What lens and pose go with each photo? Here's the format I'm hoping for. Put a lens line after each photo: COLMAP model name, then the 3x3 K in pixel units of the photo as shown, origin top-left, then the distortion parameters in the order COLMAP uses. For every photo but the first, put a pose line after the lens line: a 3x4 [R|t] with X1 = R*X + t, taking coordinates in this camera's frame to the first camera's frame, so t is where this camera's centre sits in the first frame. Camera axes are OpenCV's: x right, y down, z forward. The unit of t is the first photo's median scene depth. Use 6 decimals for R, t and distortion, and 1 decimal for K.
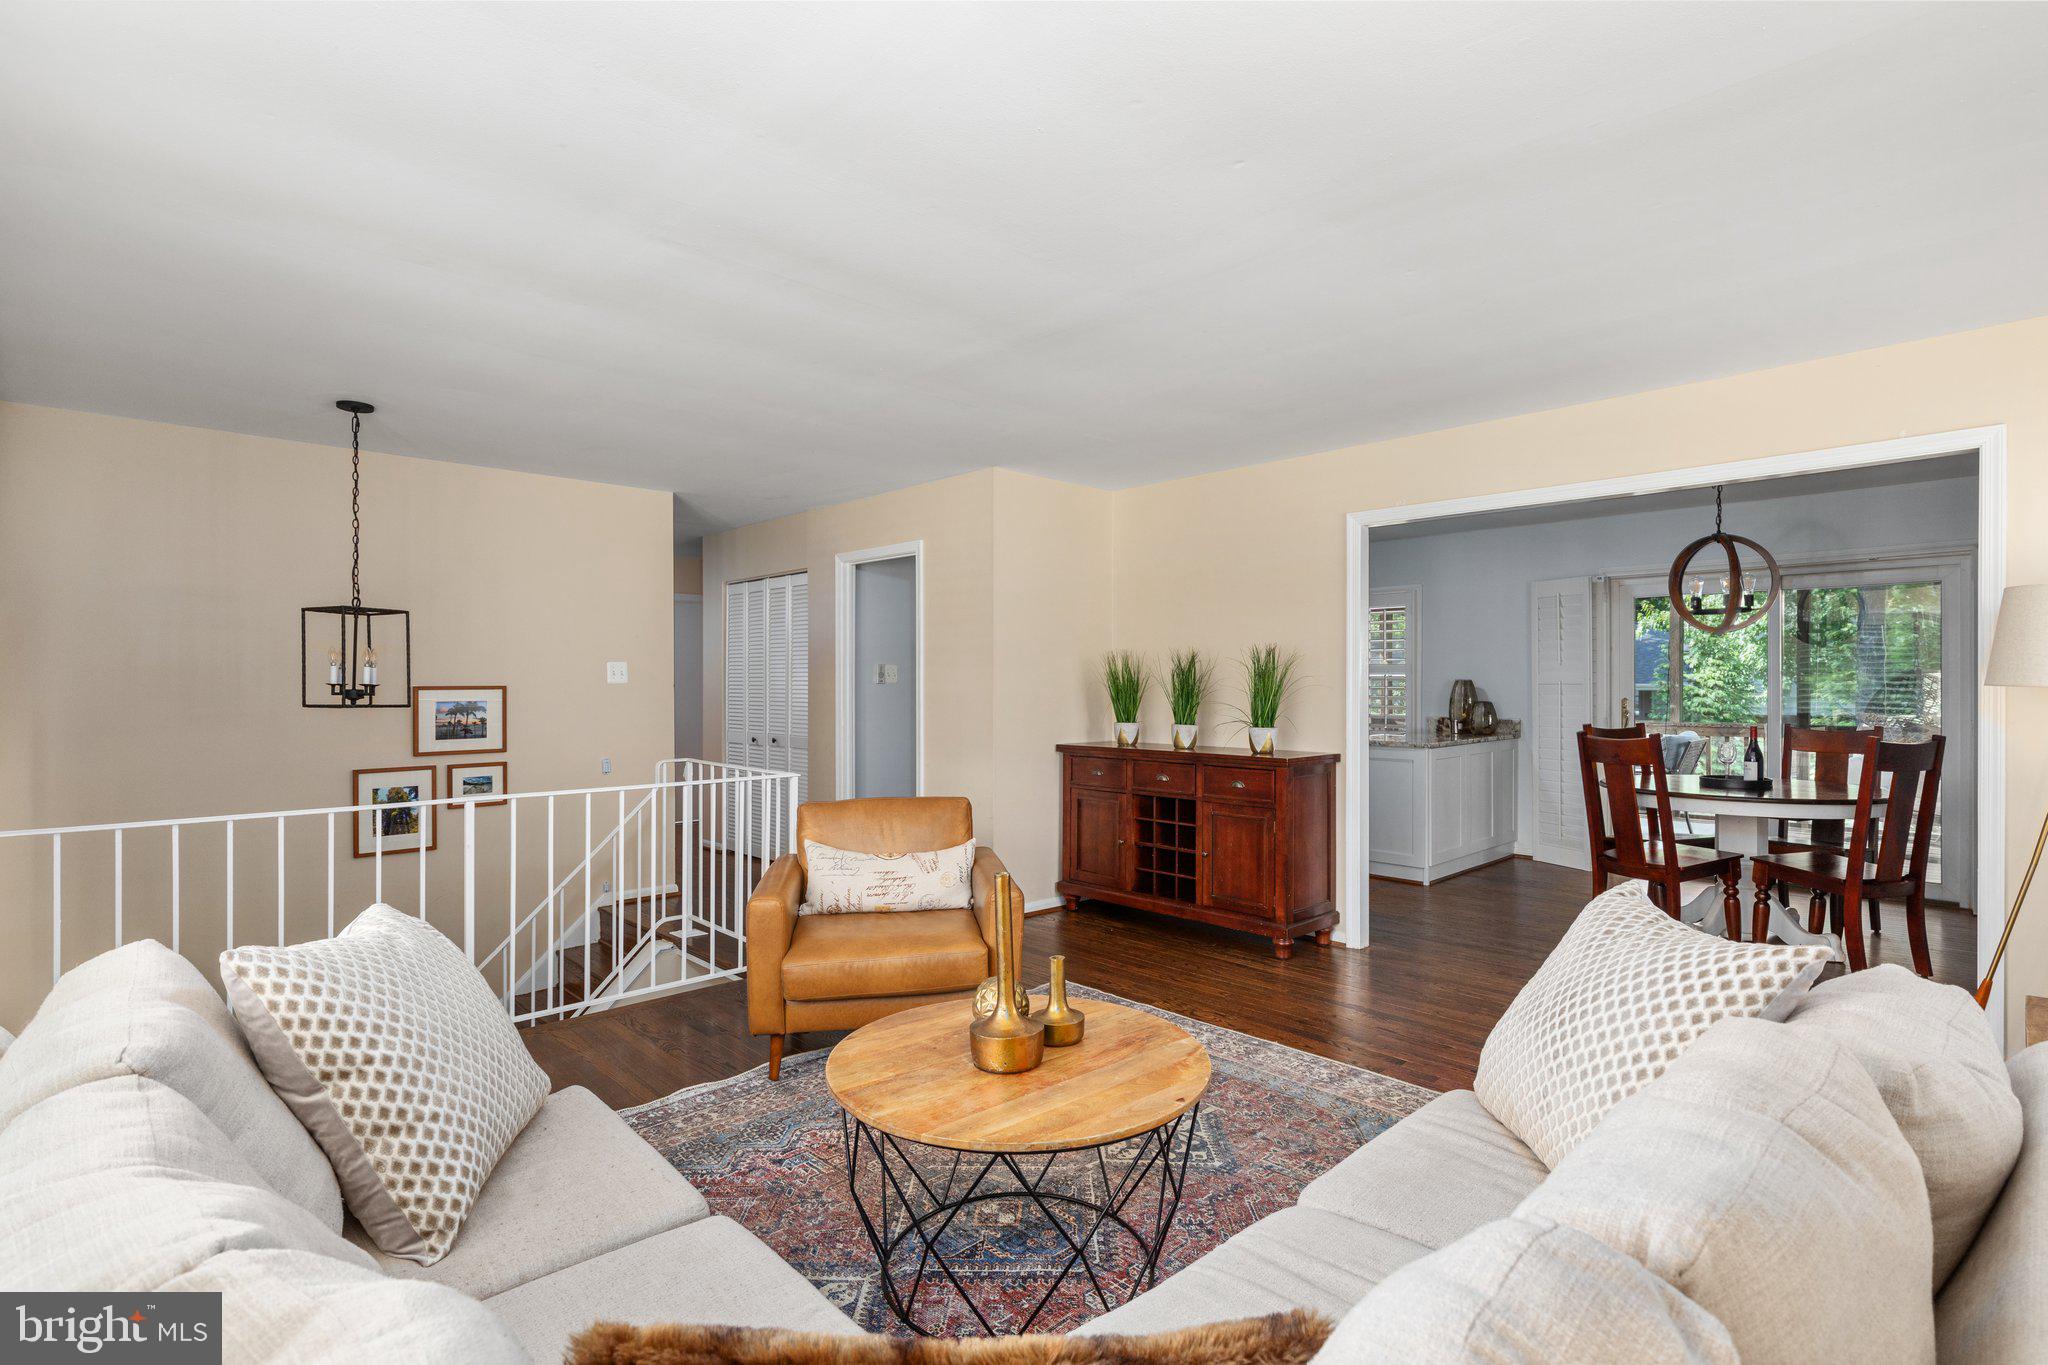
lens RADIAL K [[988.0, 0, 1025.2], [0, 988.0, 690.3], [0, 0, 1]] dist [-0.003181, -0.000171]
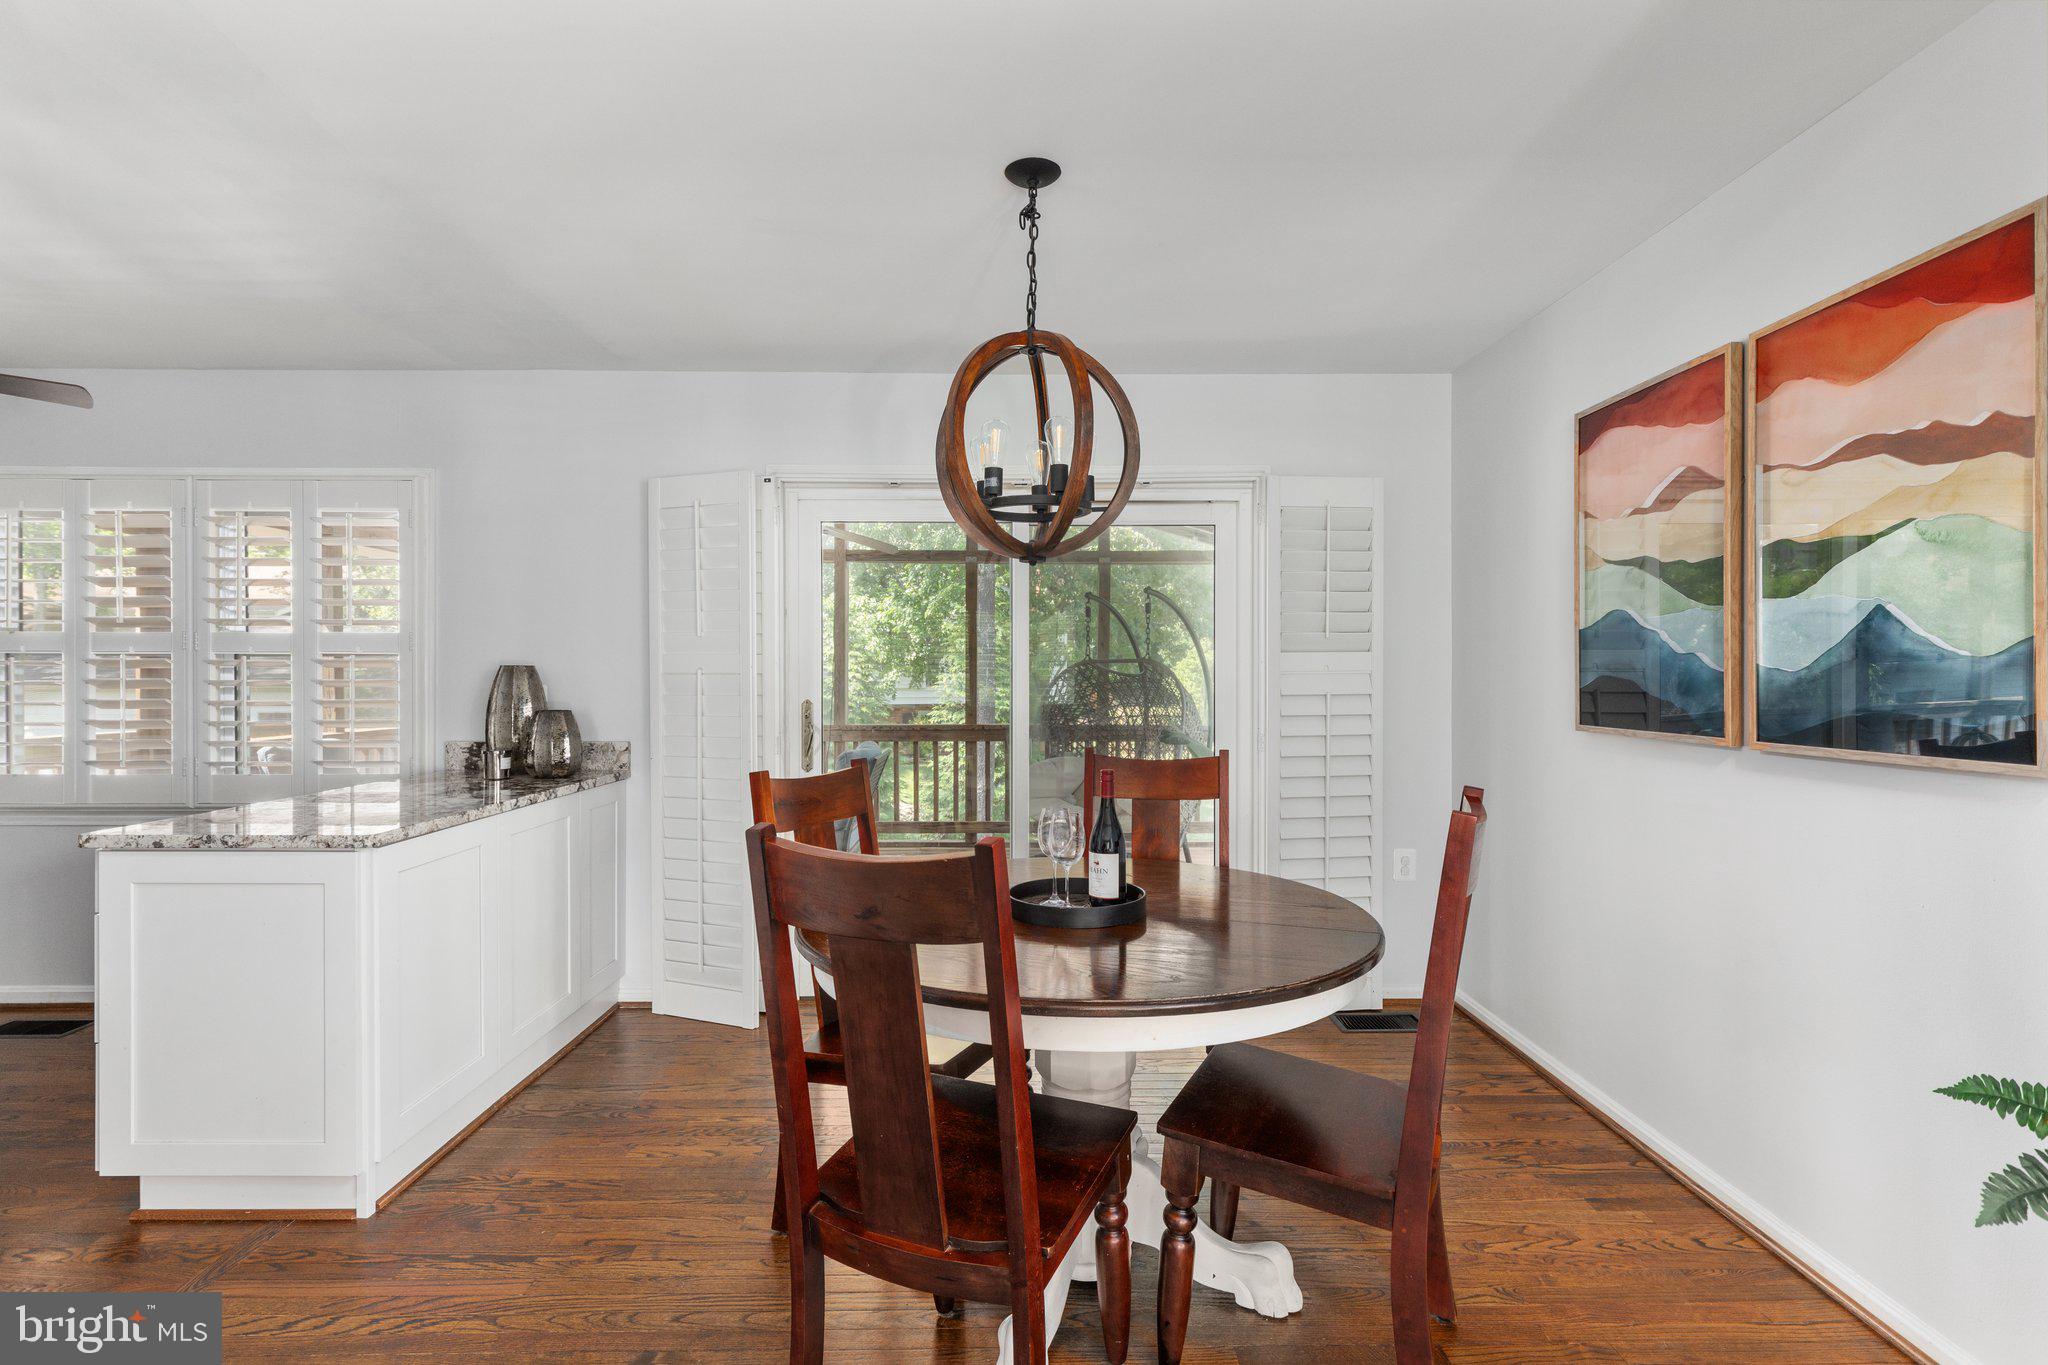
lens RADIAL K [[970.7, 0, 1029.2], [0, 970.7, 682.1], [0, 0, 1]] dist [0.000871, -0.001200]
pose [[0.681546, -0.003677, 0.731766, 0.272406], [0.003701, 0.999992, 0.001578, -0.002872], [-0.731766, 0.001633, 0.681554, 0.499353]]
